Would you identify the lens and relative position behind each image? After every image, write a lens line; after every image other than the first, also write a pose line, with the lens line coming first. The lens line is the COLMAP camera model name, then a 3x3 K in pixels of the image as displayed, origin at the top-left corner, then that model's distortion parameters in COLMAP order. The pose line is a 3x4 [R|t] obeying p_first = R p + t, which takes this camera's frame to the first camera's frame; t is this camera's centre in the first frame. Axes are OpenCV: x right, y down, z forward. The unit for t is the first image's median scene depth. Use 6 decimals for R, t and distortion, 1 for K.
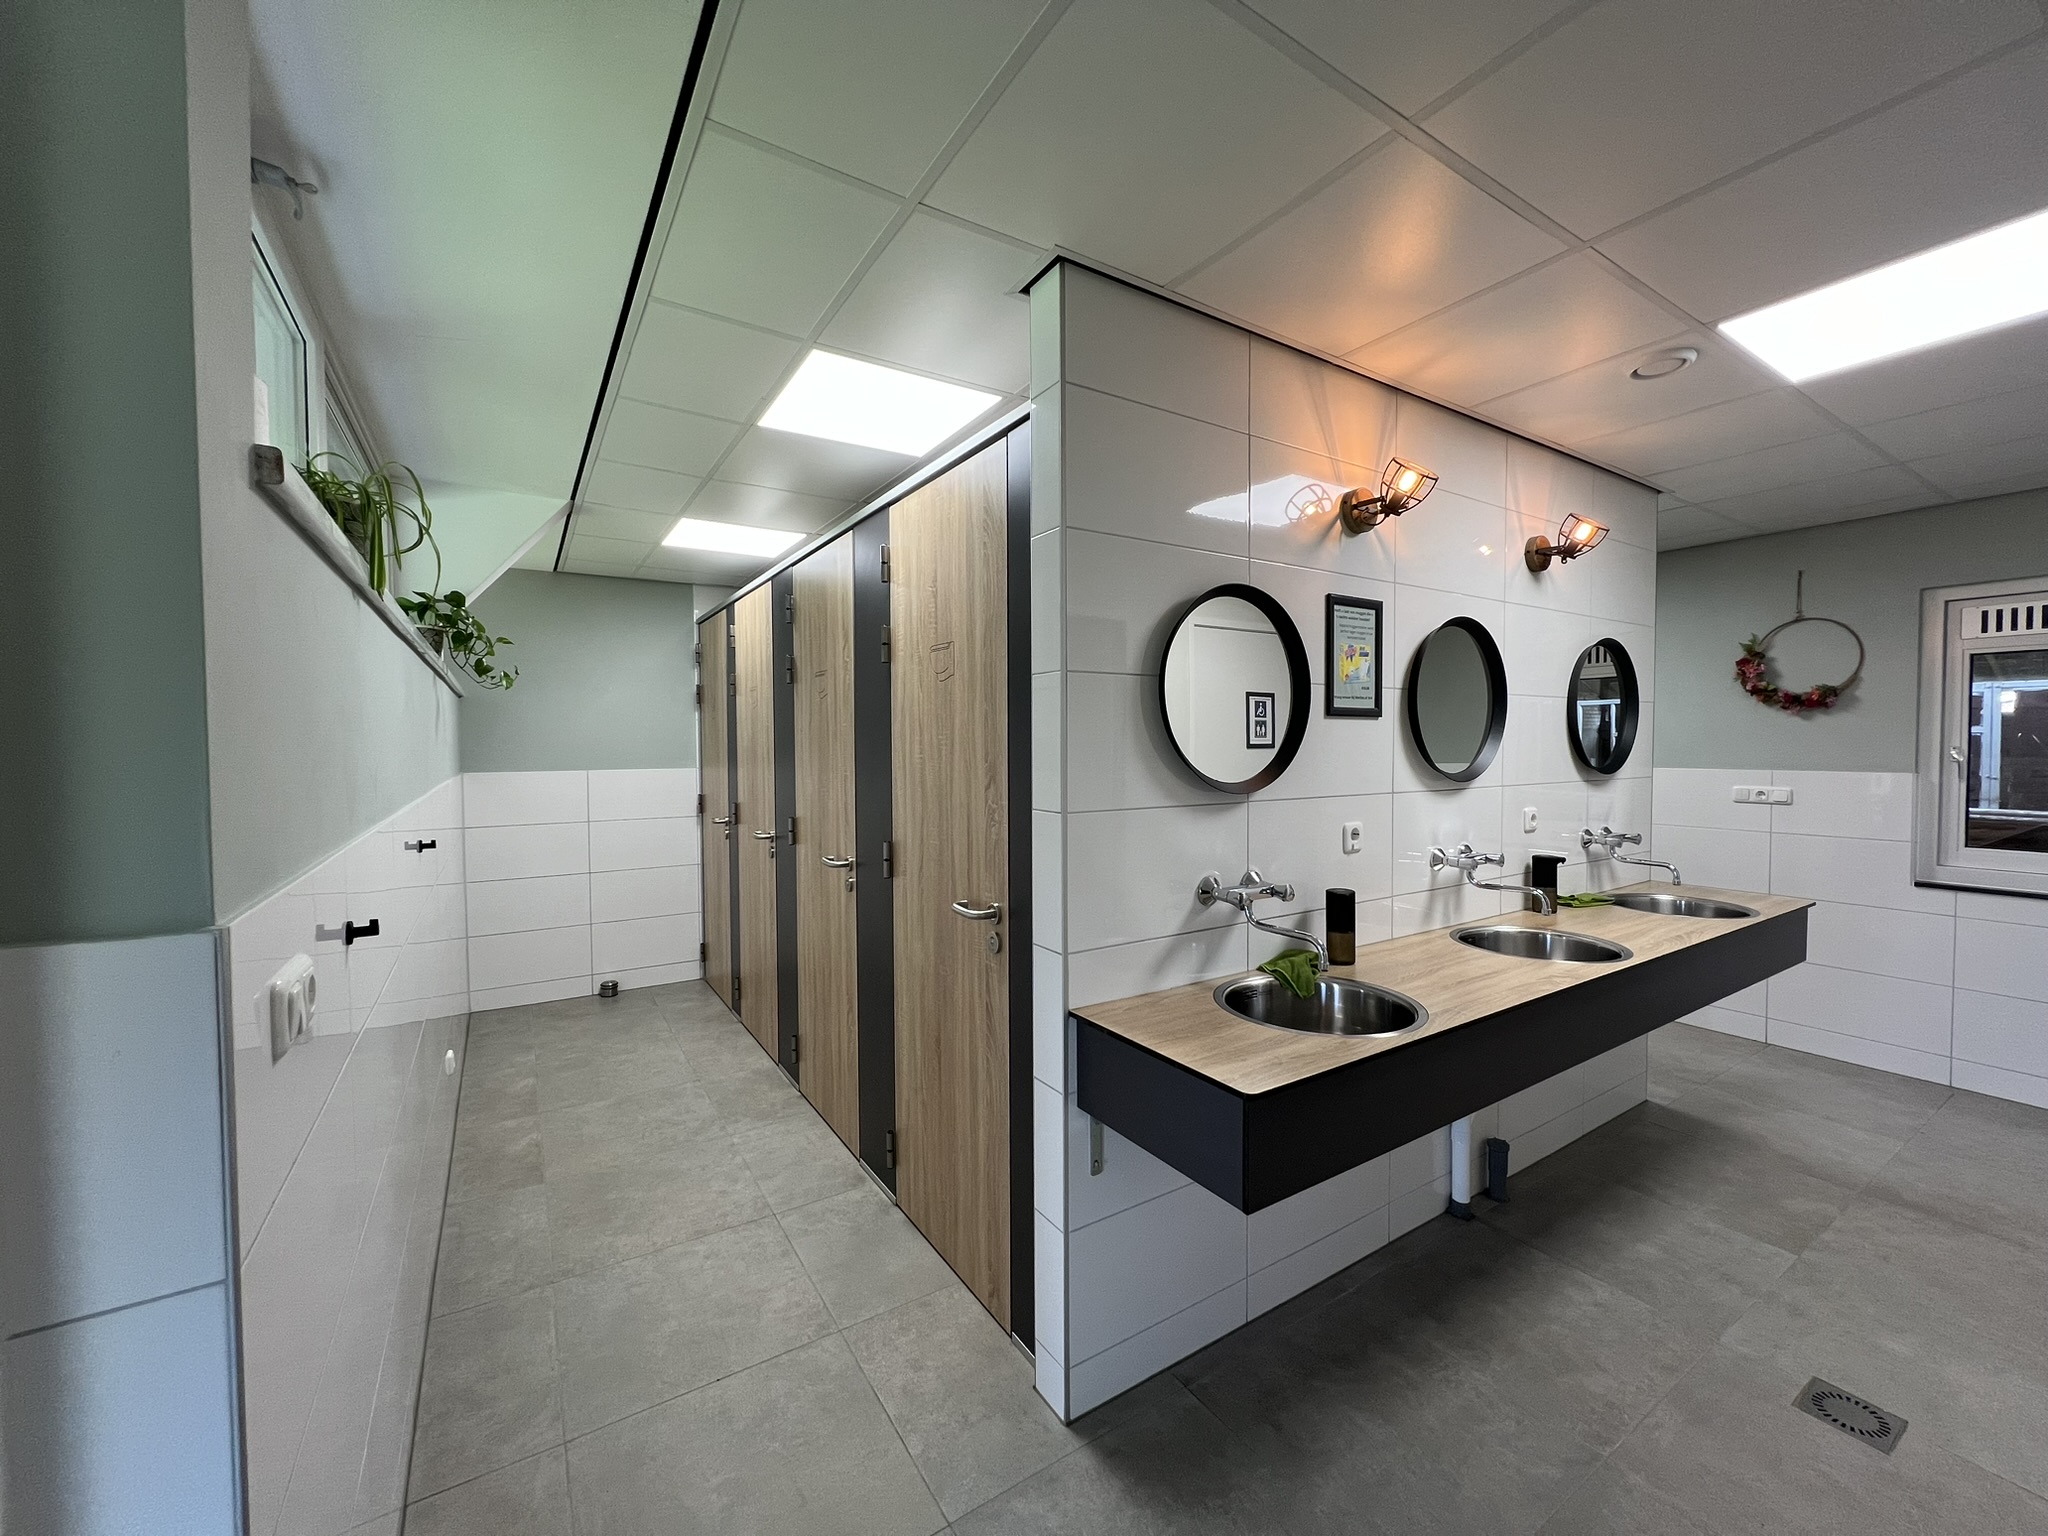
lens RADIAL K [[810.7, 0, 1019.0], [0, 810.7, 767.4], [0, 0, 1]] dist [0.002297, 0.000078]
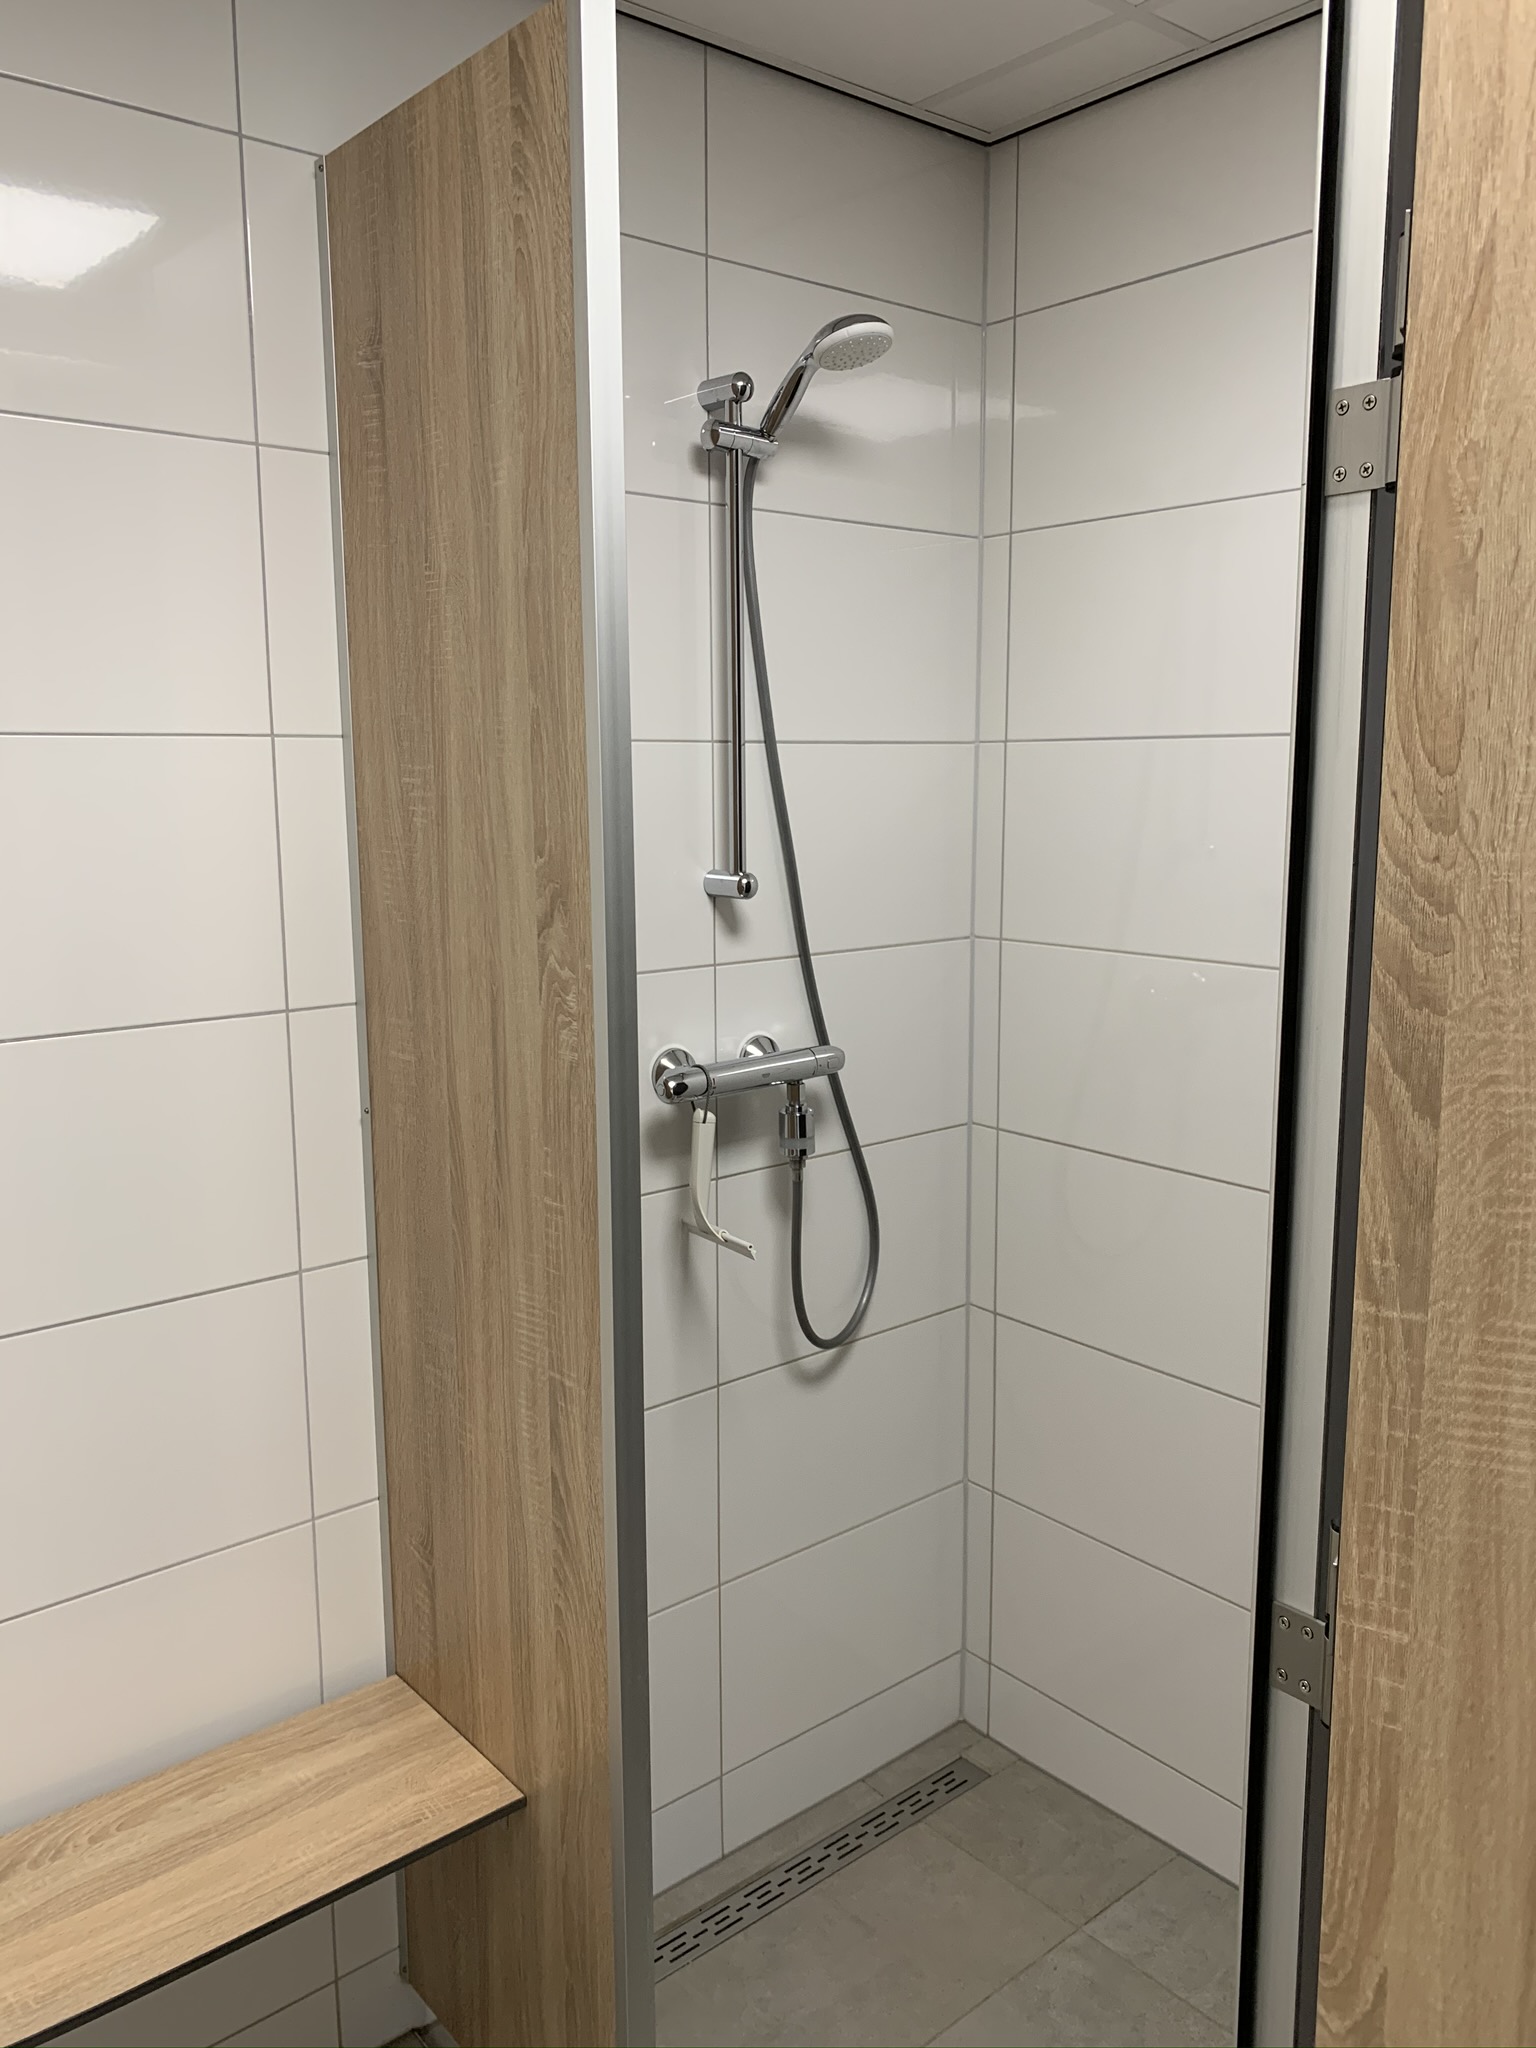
lens RADIAL K [[1581.6, 0, 774.3], [0, 1581.6, 1018.5], [0, 0, 1]] dist [0.014770, -0.001040]
pose [[0.991694, -0.019710, 0.127097, -0.027176], [0.002816, 0.991279, 0.131750, -0.025880], [-0.128586, -0.130298, 0.983101, 0.270185]]
